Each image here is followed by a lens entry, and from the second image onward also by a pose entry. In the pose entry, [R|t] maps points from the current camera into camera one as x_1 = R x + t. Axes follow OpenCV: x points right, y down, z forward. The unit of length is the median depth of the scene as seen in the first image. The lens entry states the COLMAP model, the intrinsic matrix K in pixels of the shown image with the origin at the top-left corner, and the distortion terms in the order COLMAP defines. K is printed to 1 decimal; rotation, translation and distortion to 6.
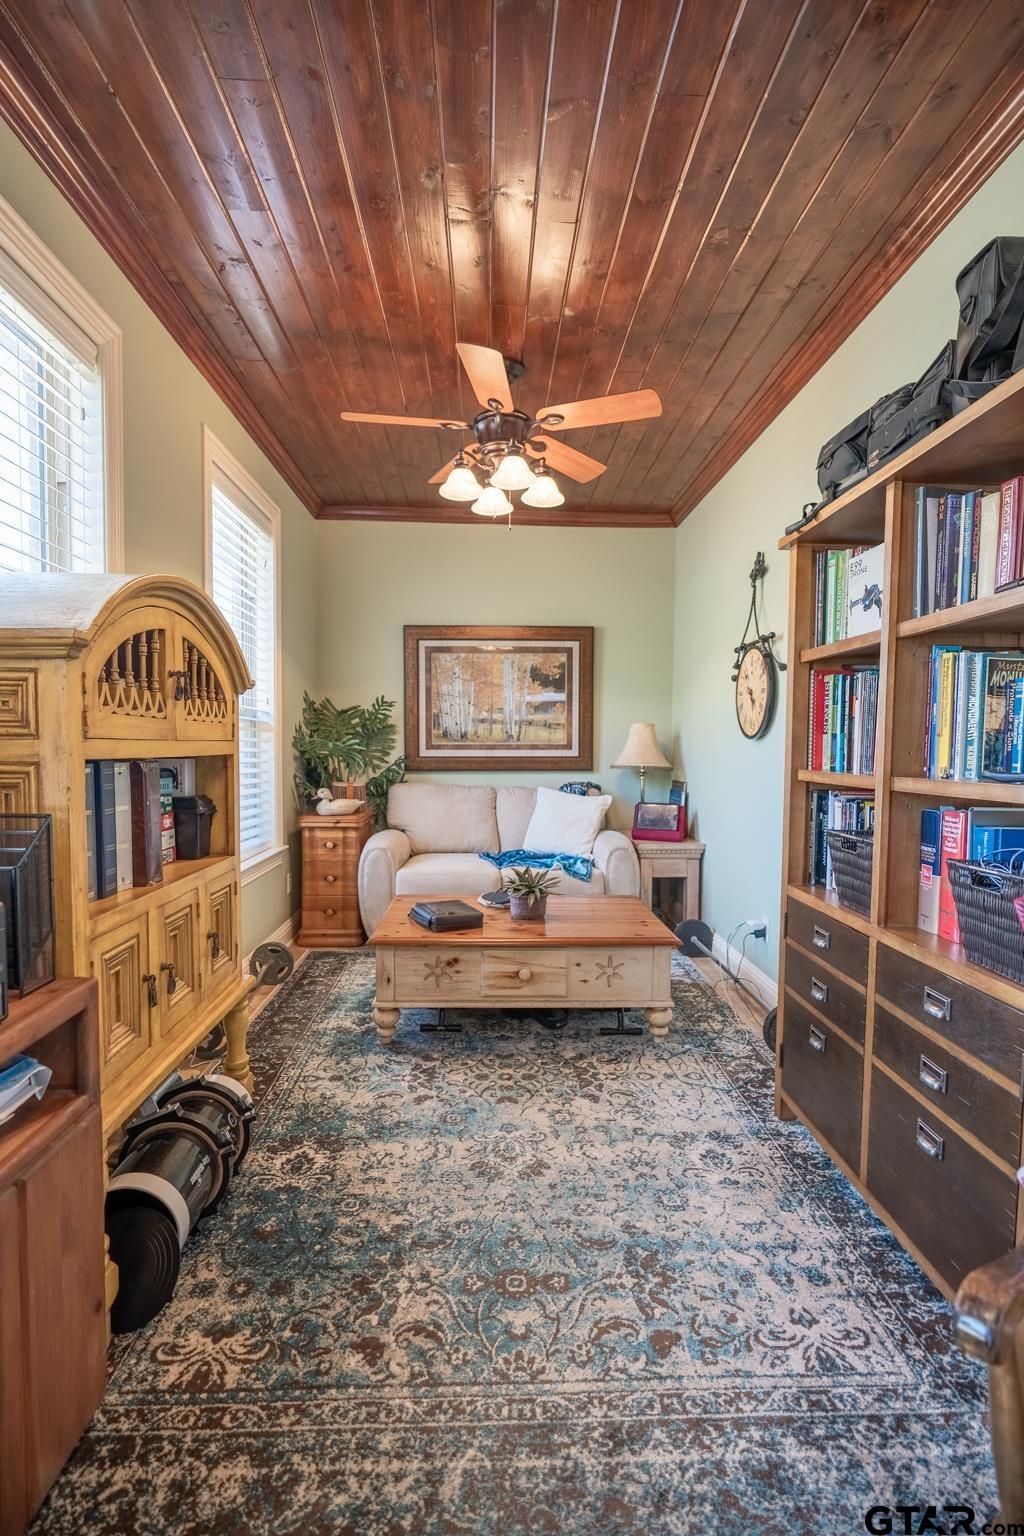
lens RADIAL K [[691.9, 0, 512.5], [0, 691.9, 774.4], [0, 0, 1]] dist [-0.004716, 0.002034]
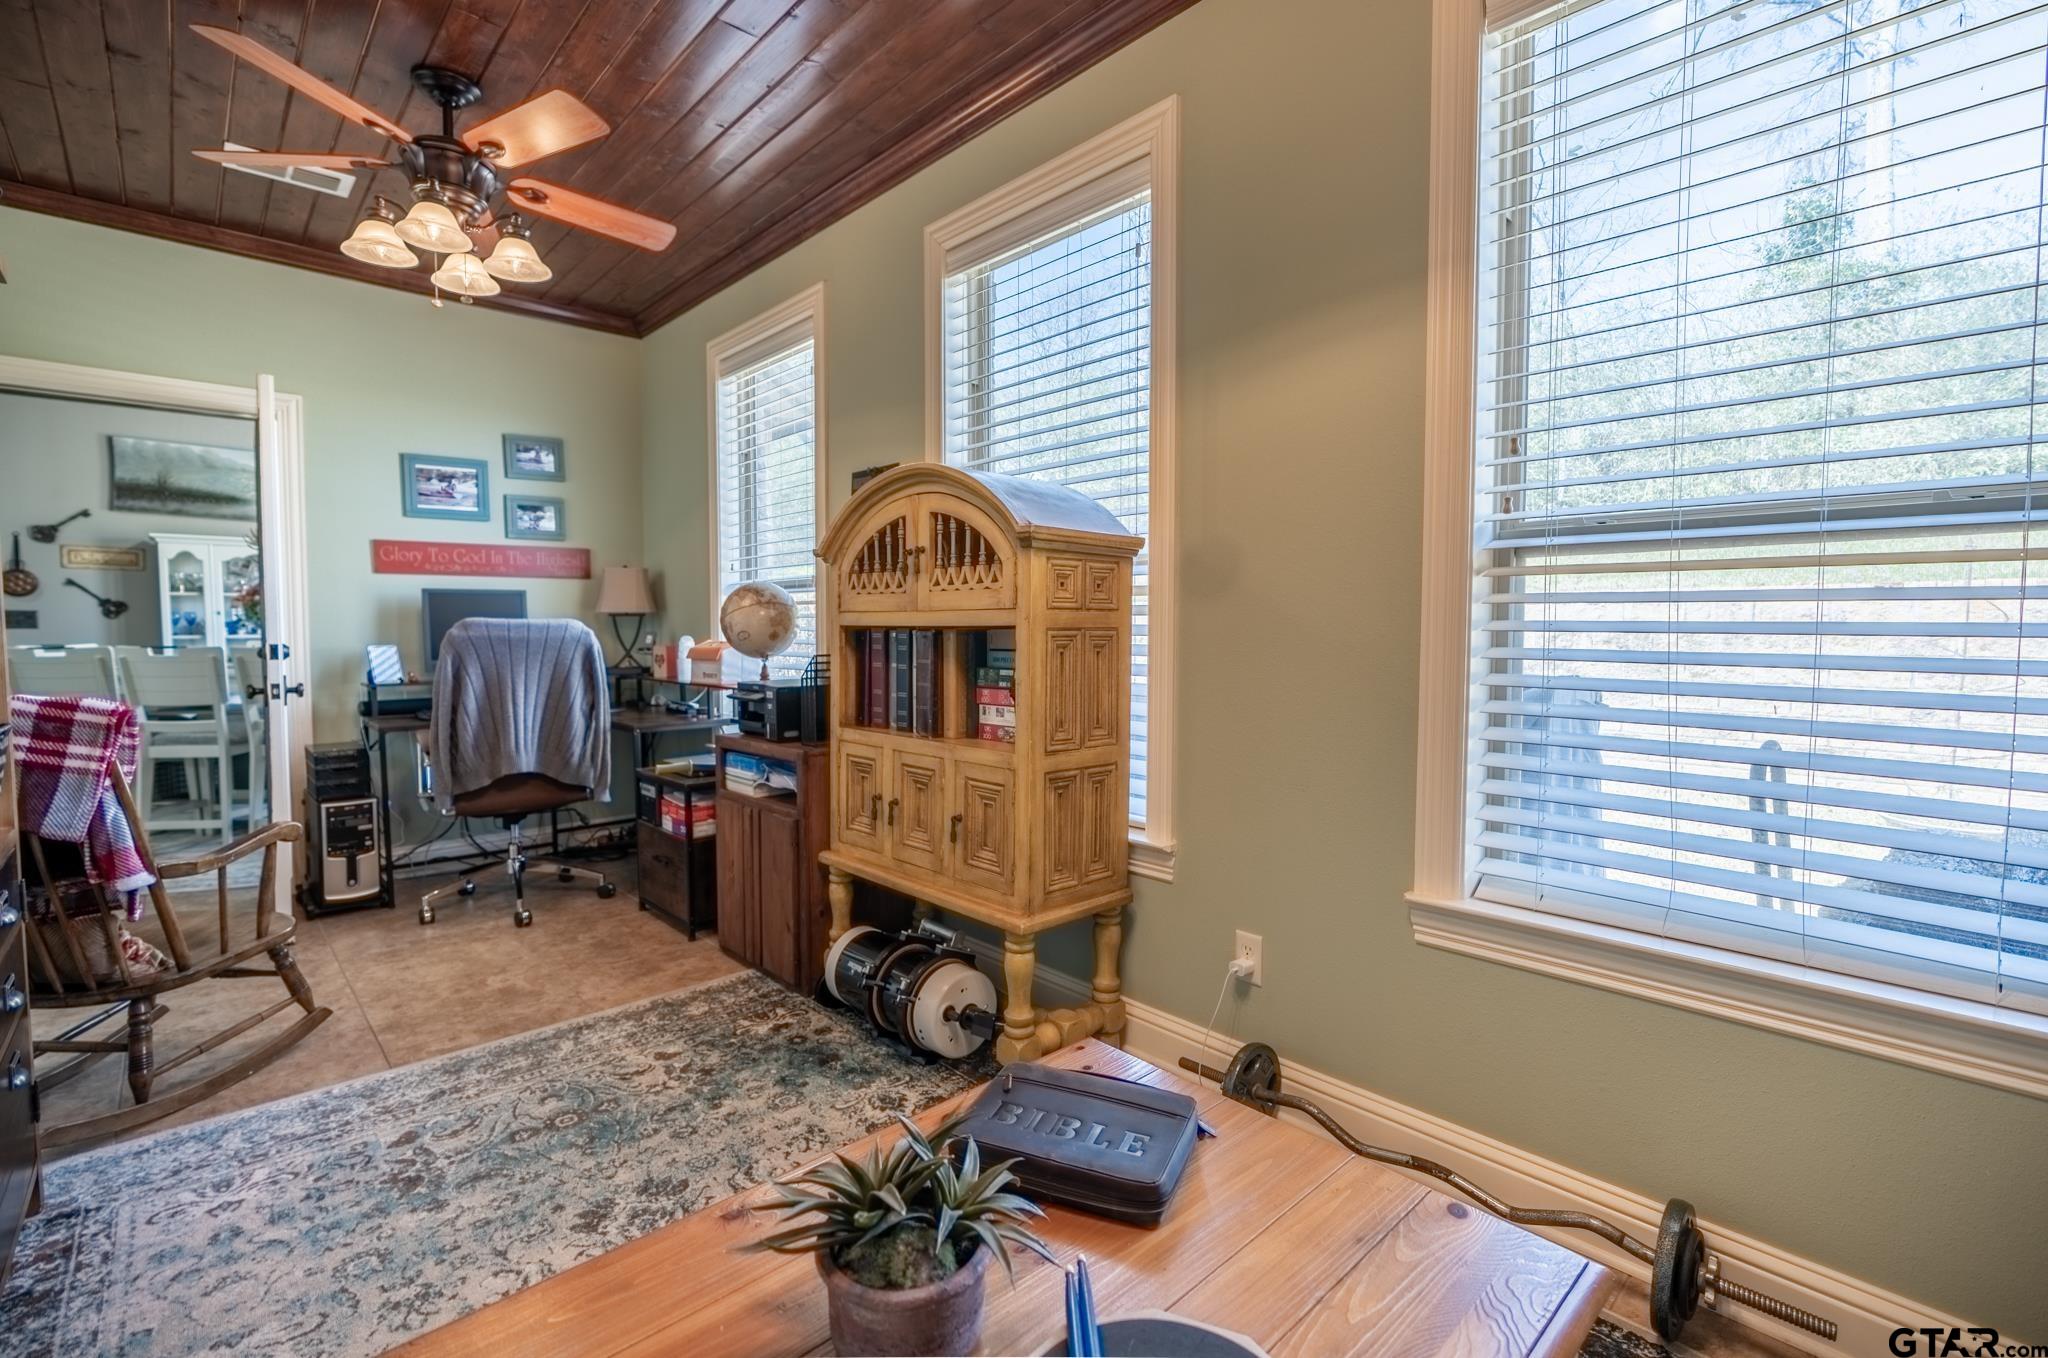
lens RADIAL K [[922.5, 0, 1036.8], [0, 922.5, 673.3], [0, 0, 1]] dist [-0.004716, 0.002034]
pose [[-0.755032, 0.020292, -0.655374, 0.373440], [-0.036572, 0.996662, 0.072992, -0.071487], [0.654667, 0.079080, -0.751769, 2.495133]]
